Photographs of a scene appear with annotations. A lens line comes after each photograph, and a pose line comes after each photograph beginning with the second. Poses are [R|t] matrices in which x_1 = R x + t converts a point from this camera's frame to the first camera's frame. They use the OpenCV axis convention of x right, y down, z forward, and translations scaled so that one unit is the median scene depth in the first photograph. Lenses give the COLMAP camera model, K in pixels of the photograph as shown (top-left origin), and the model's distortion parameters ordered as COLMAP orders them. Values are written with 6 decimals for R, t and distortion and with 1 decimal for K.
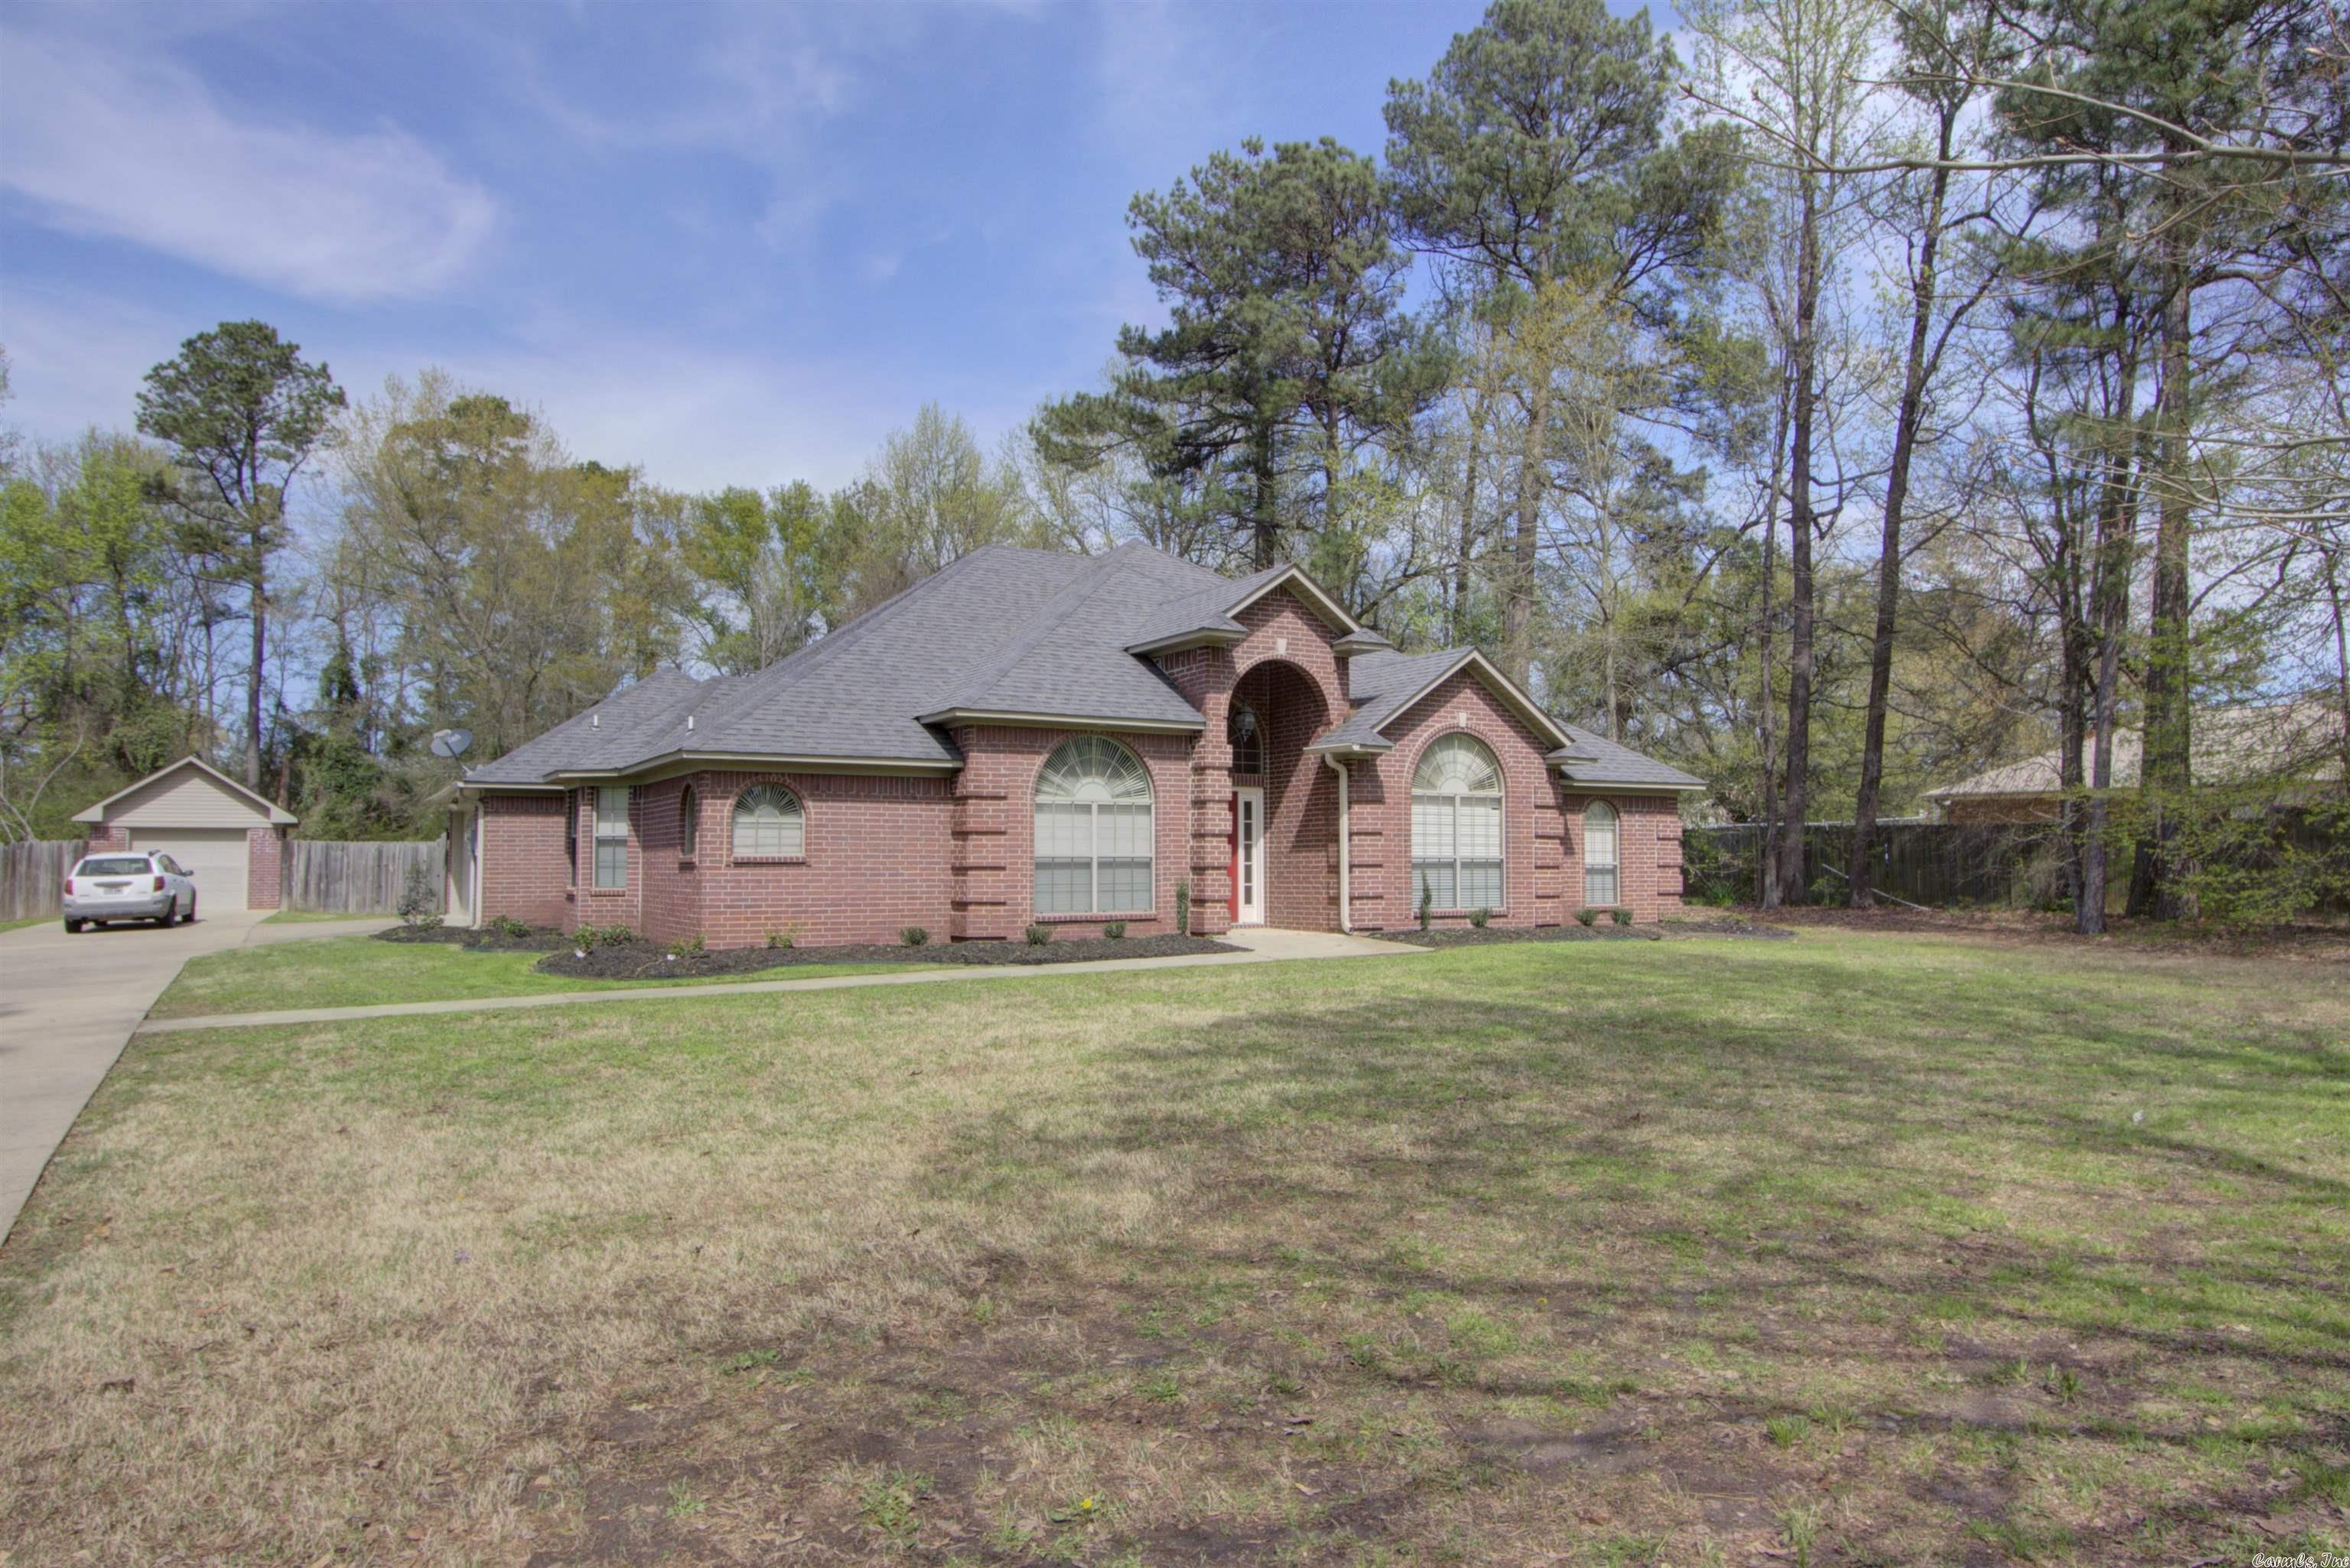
lens RADIAL K [[1492.9, 0, 1176.1], [0, 1492.9, 785.0], [0, 0, 1]] dist [0.006257, -0.006510]
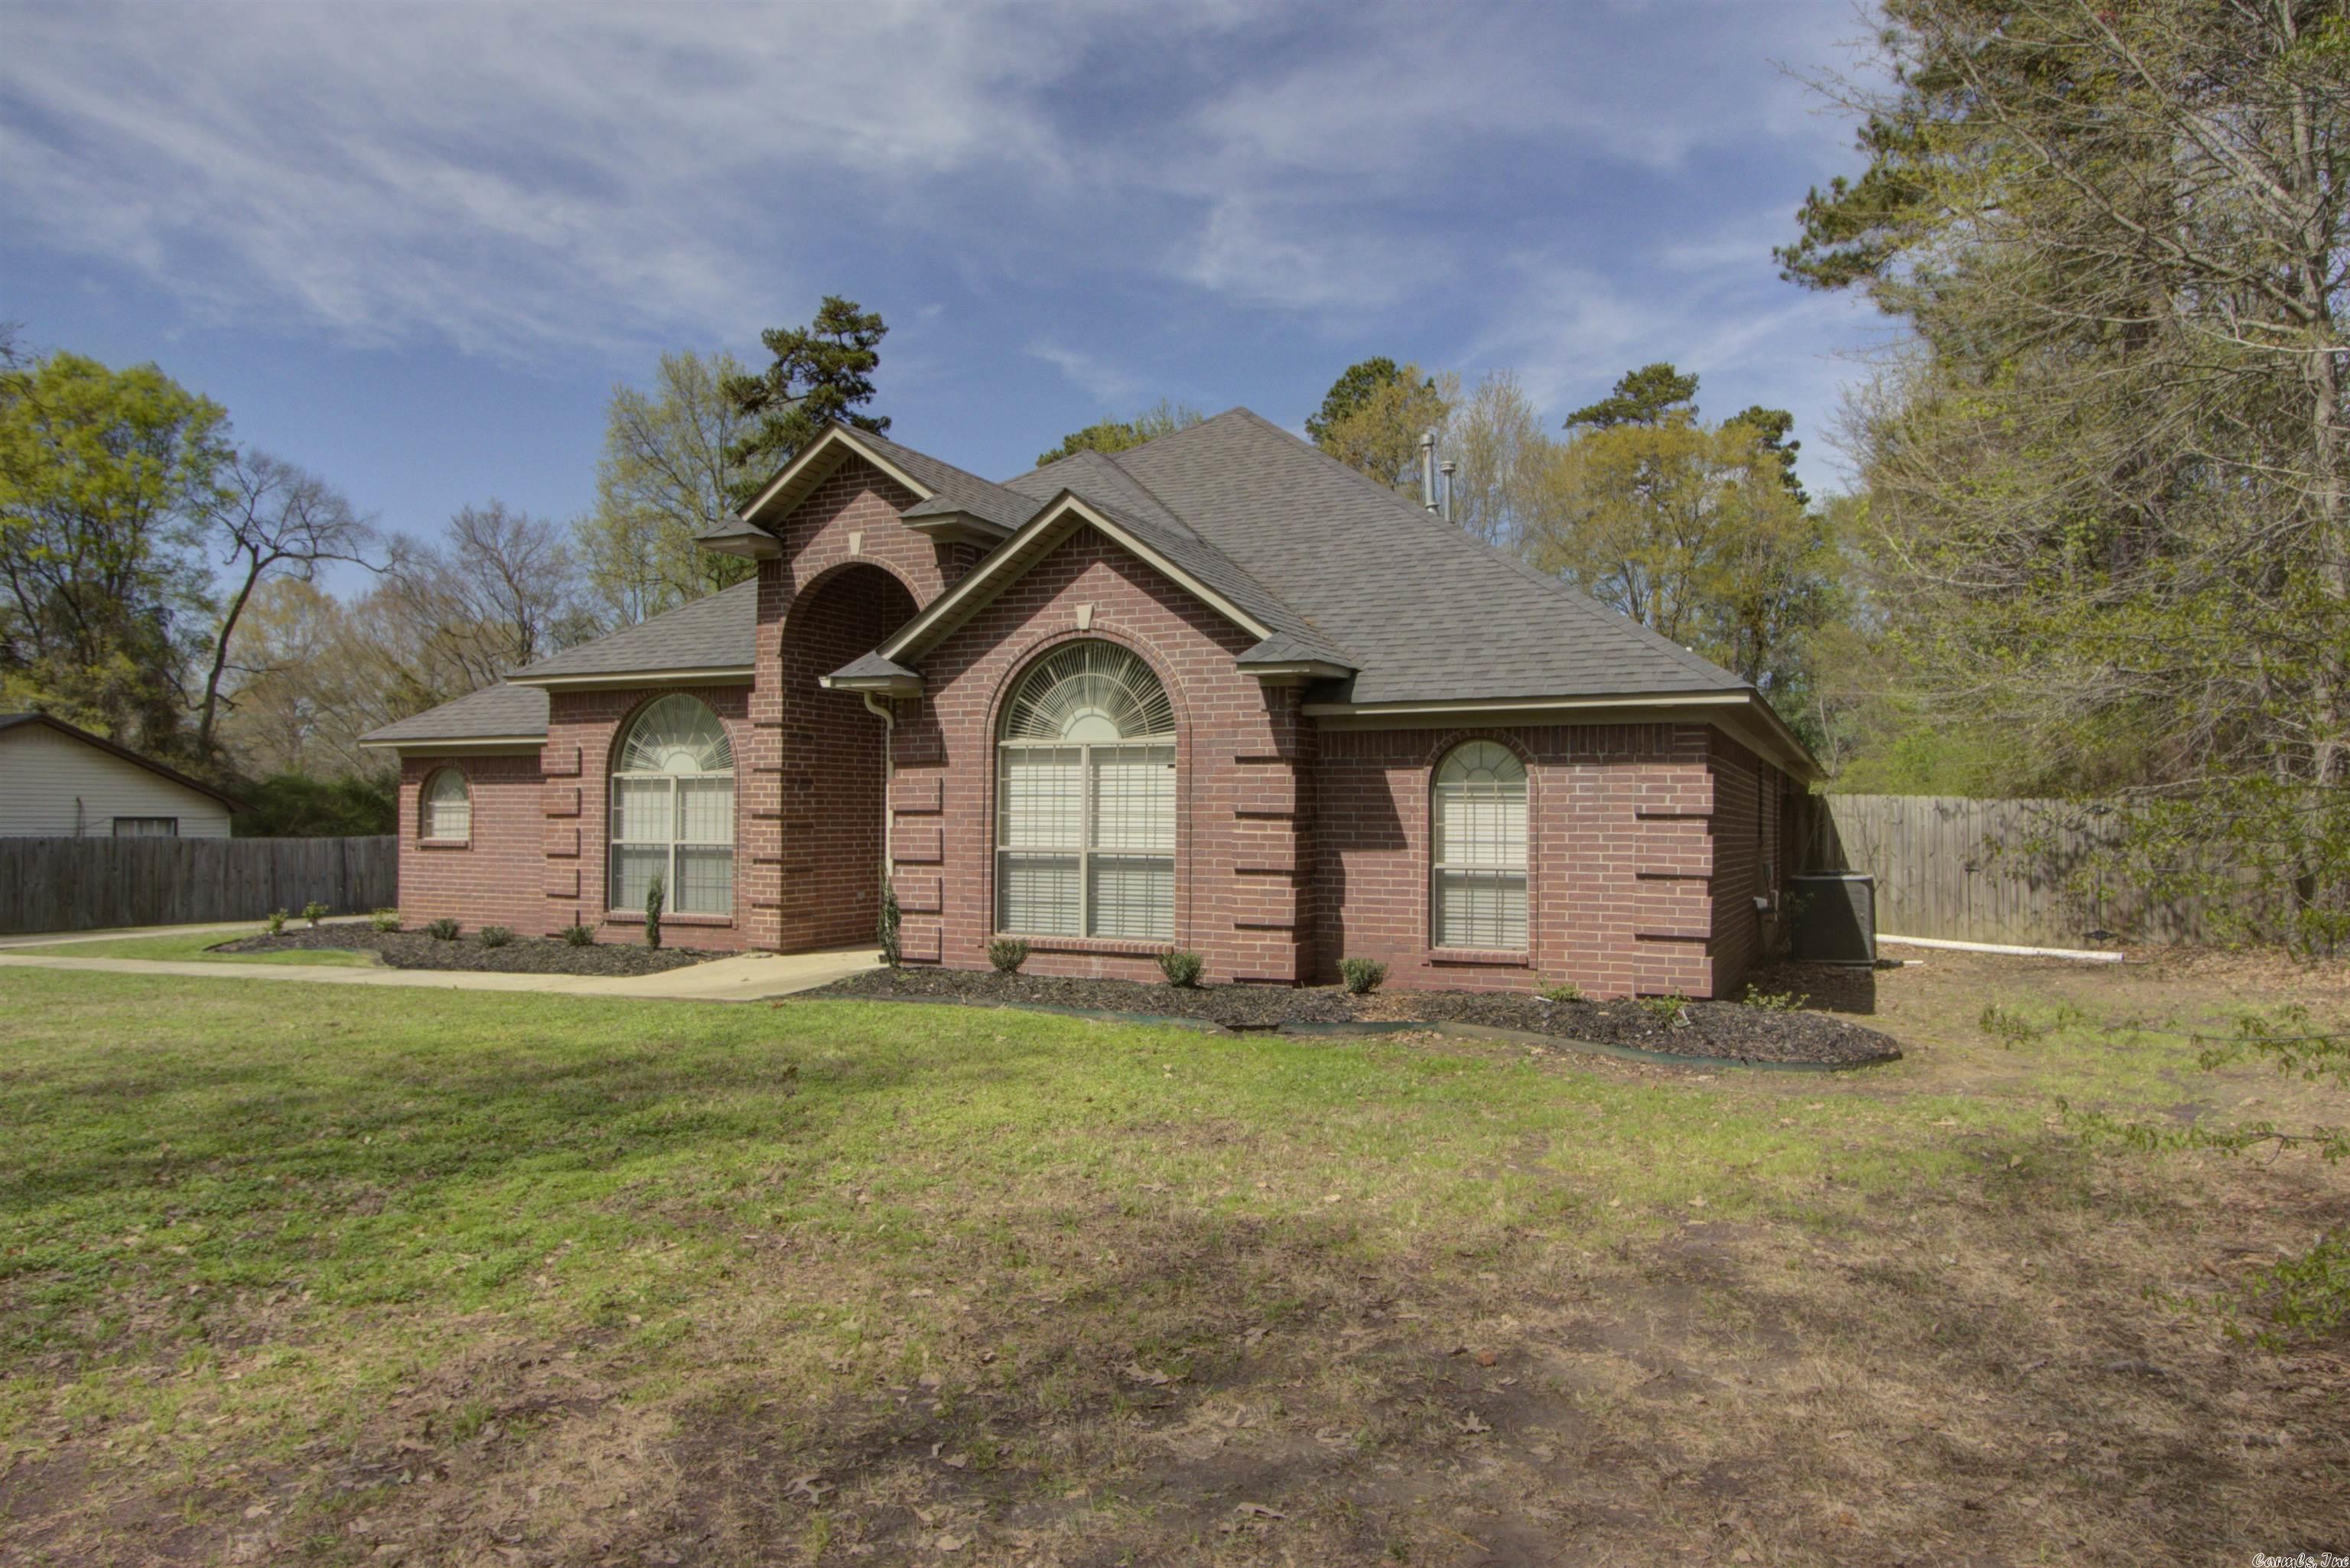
lens RADIAL K [[1492.9, 0, 1165.9], [0, 1492.9, 793.1], [0, 0, 1]] dist [0.006257, -0.006510]
pose [[0.565064, -0.016199, -0.824888, 0.702532], [0.035957, 0.999341, 0.005007, 0.023998], [0.824263, -0.032490, 0.565274, 0.701162]]
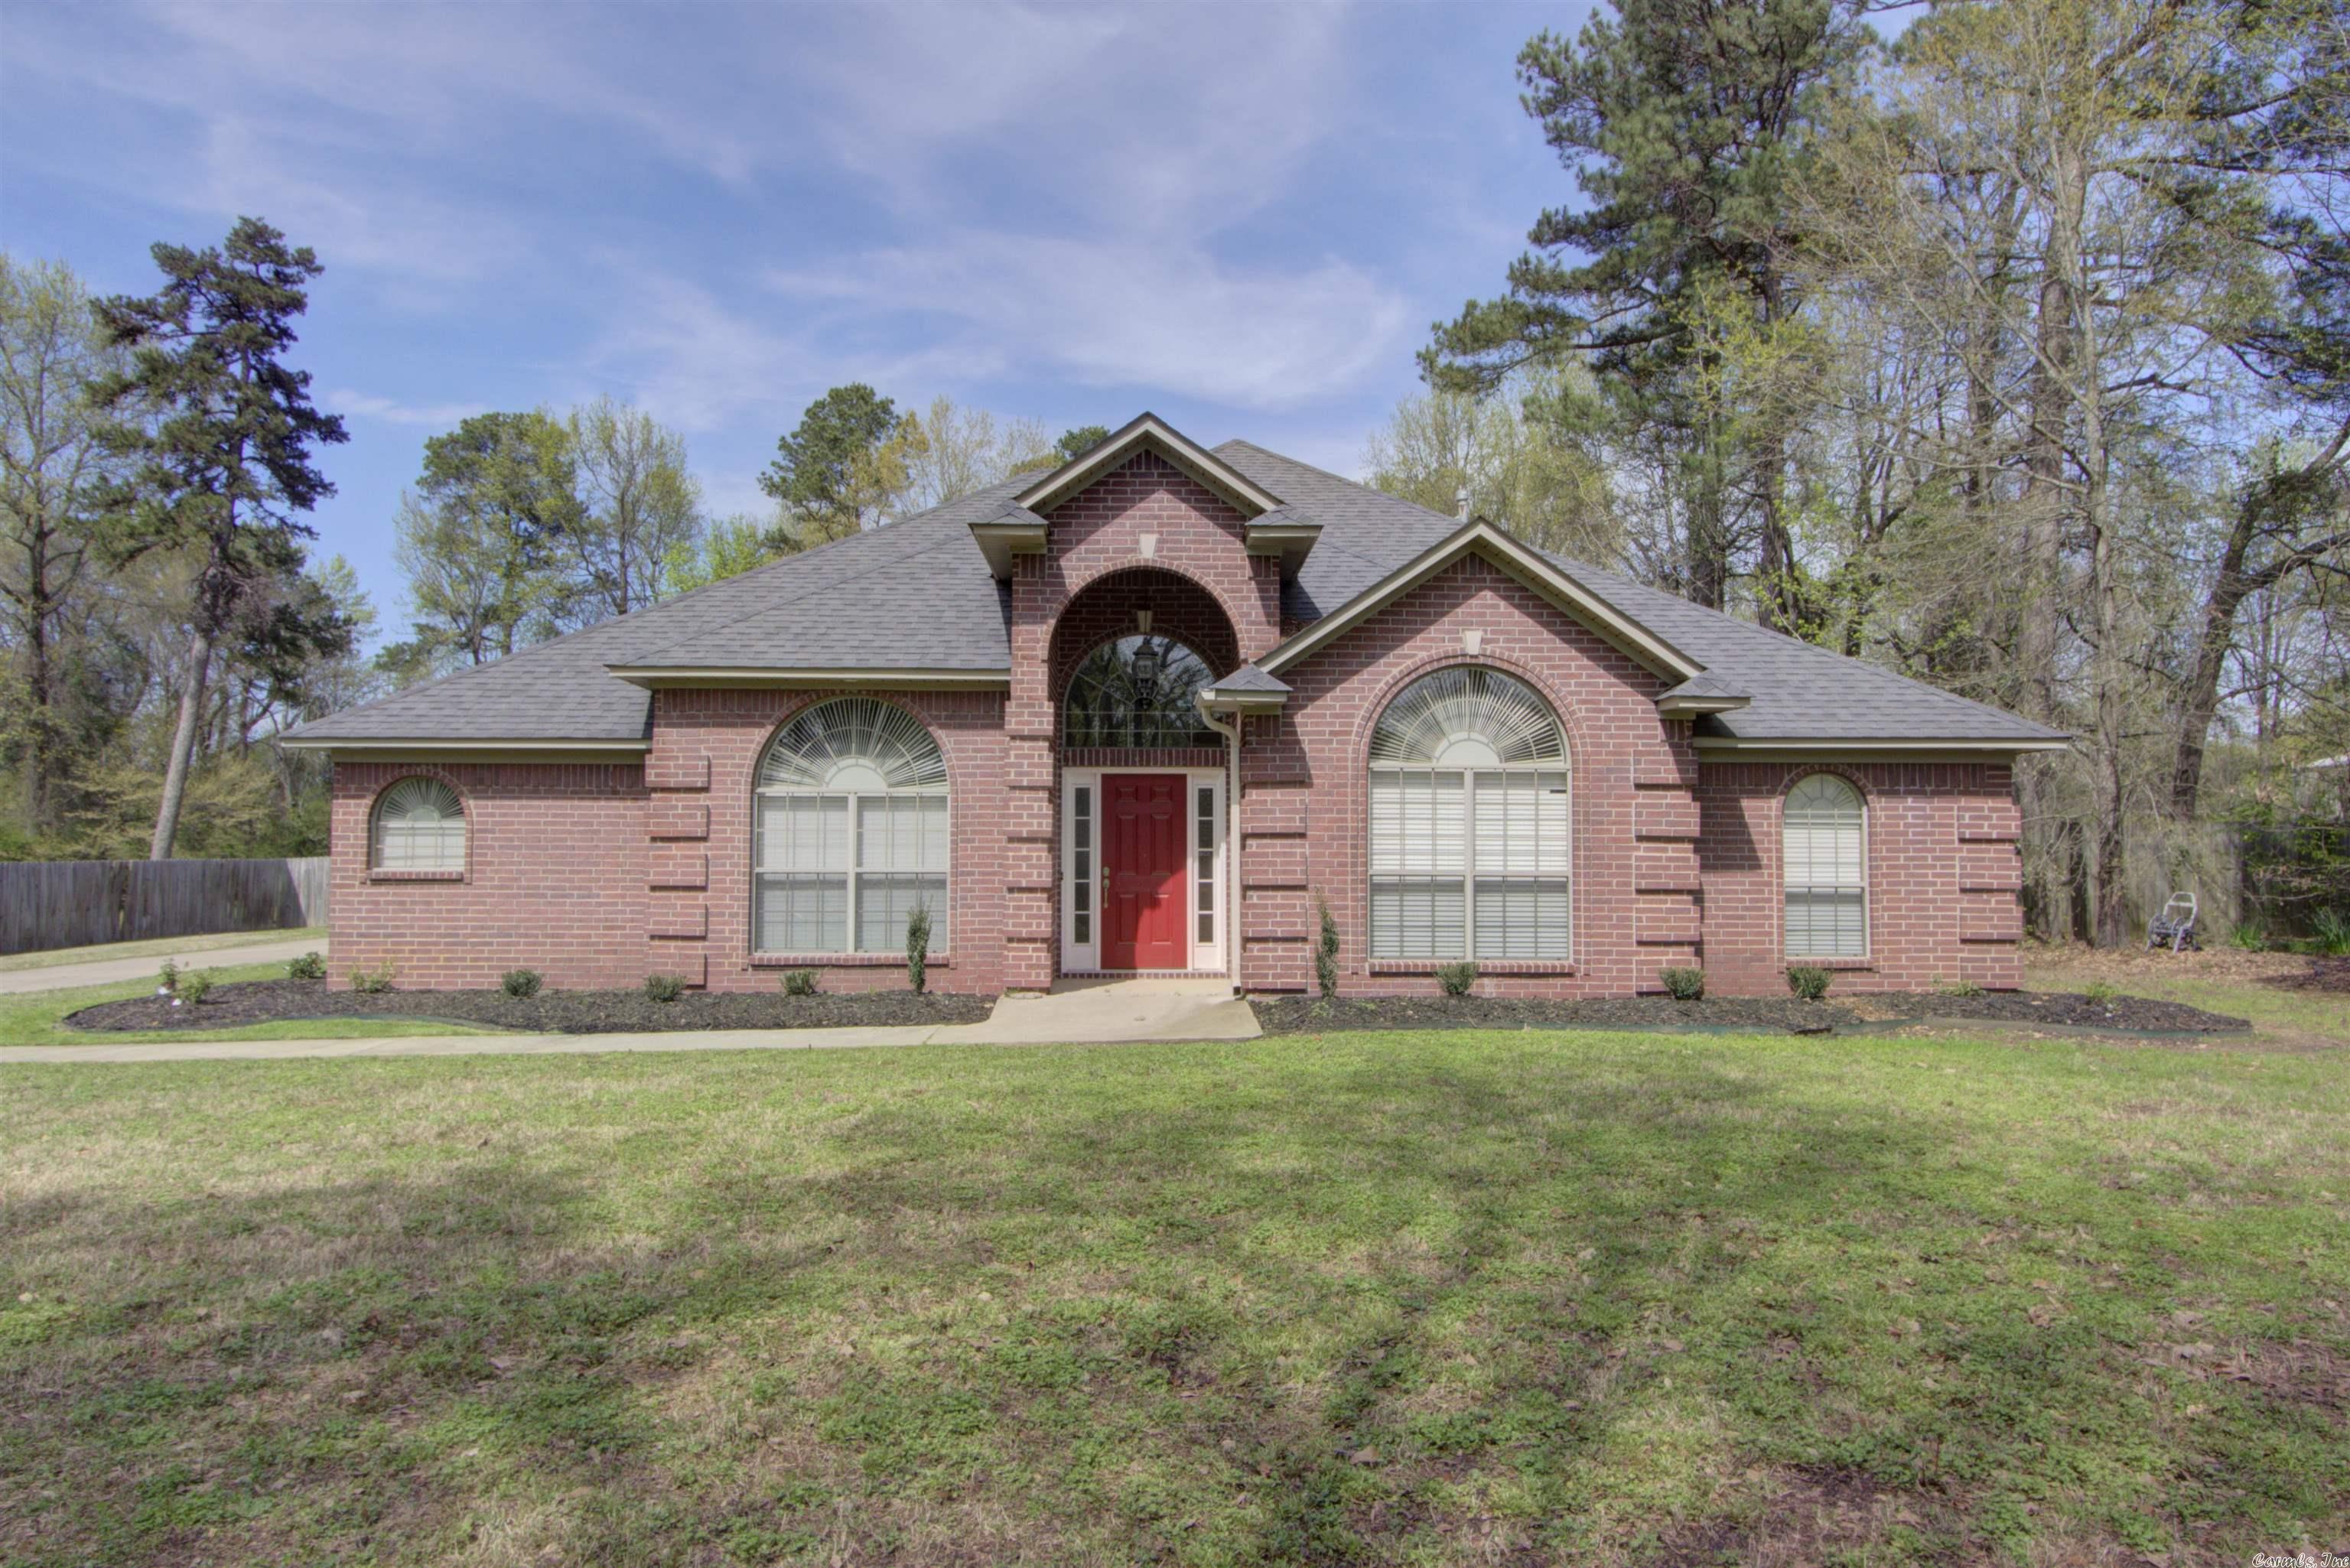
lens RADIAL K [[1492.9, 0, 1185.5], [0, 1492.9, 782.9], [0, 0, 1]] dist [0.006257, -0.006510]
pose [[0.880505, -0.024889, -0.473383, 0.376444], [0.022104, 0.999690, -0.011445, 0.016567], [0.473521, -0.000386, 0.880782, 0.426024]]
